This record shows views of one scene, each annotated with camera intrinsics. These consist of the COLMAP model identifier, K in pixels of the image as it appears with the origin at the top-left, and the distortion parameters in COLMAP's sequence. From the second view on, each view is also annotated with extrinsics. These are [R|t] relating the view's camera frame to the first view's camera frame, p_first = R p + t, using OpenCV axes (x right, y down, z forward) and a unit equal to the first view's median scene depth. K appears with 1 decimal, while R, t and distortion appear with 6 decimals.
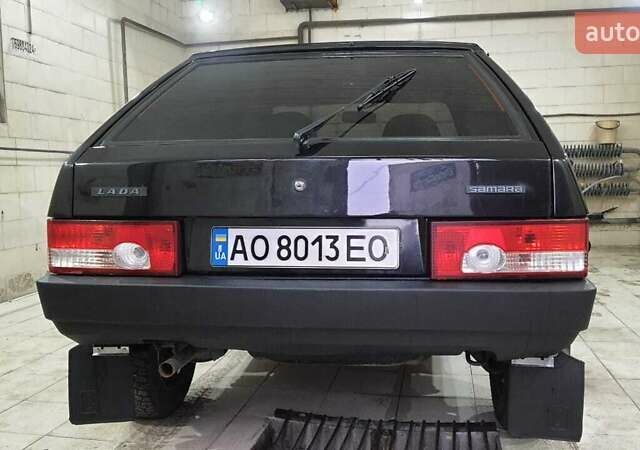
lens RADIAL K [[624.5, 0, 324.6], [0, 624.5, 223.7], [0, 0, 1]] dist [0.098360, -0.195334]
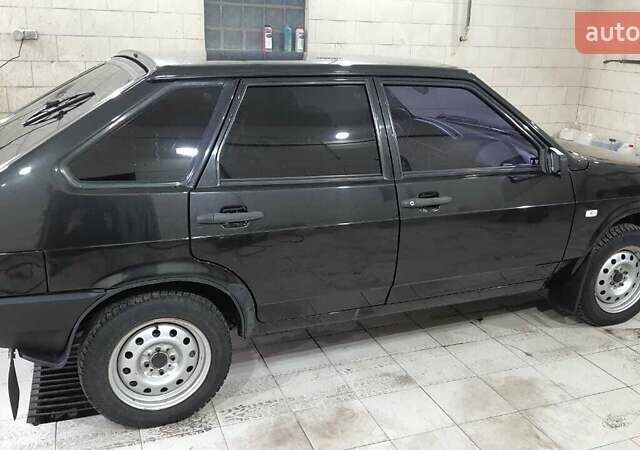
lens RADIAL K [[624.5, 0, 324.6], [0, 624.5, 223.7], [0, 0, 1]] dist [0.098360, -0.195334]
pose [[0.525322, 0.283632, -0.802240, 1.712131], [-0.112913, 0.957708, 0.264661, -0.460514], [0.843379, -0.048449, 0.535131, 0.902759]]
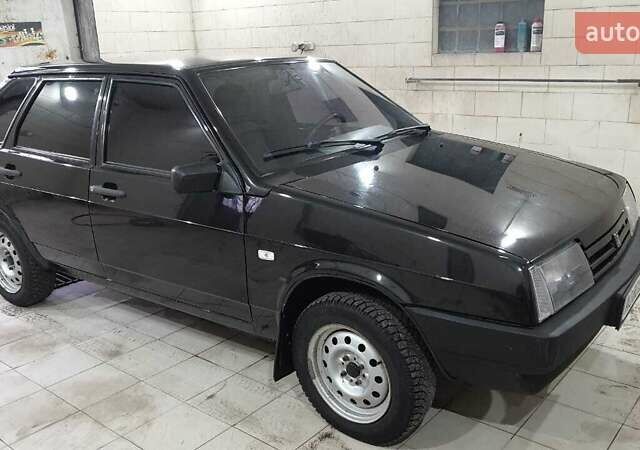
lens RADIAL K [[624.5, 0, 324.6], [0, 624.5, 223.7], [0, 0, 1]] dist [0.098360, -0.195334]
pose [[-0.482225, 0.280741, -0.829845, 1.712580], [-0.028428, 0.941747, 0.335117, -0.627851], [0.875586, 0.185192, -0.446154, 3.268947]]
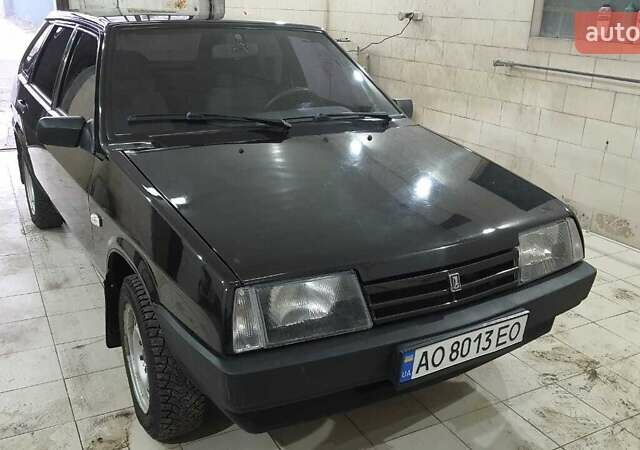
lens RADIAL K [[624.5, 0, 324.6], [0, 624.5, 223.7], [0, 0, 1]] dist [0.098360, -0.195334]
pose [[-0.772546, 0.199026, -0.602961, 1.085250], [-0.077298, 0.913064, 0.400423, -0.672143], [0.630236, 0.355952, -0.690000, 3.807963]]
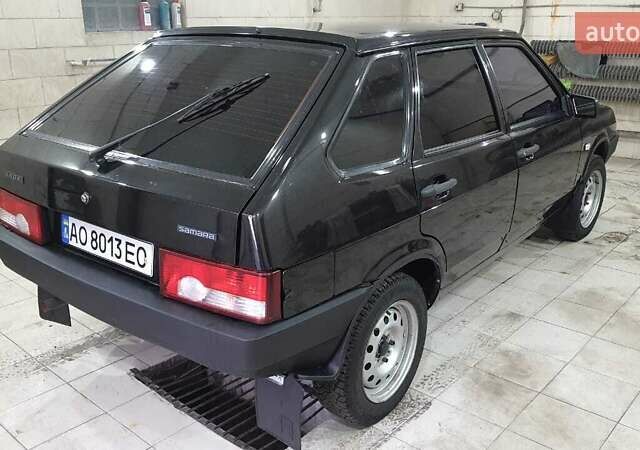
lens RADIAL K [[624.5, 0, 324.6], [0, 624.5, 223.7], [0, 0, 1]] dist [0.098360, -0.195334]
pose [[0.863126, 0.178017, -0.472571, 0.934575], [-0.056996, 0.964167, 0.259100, -0.350385], [0.501762, -0.196701, 0.842344, 0.167803]]
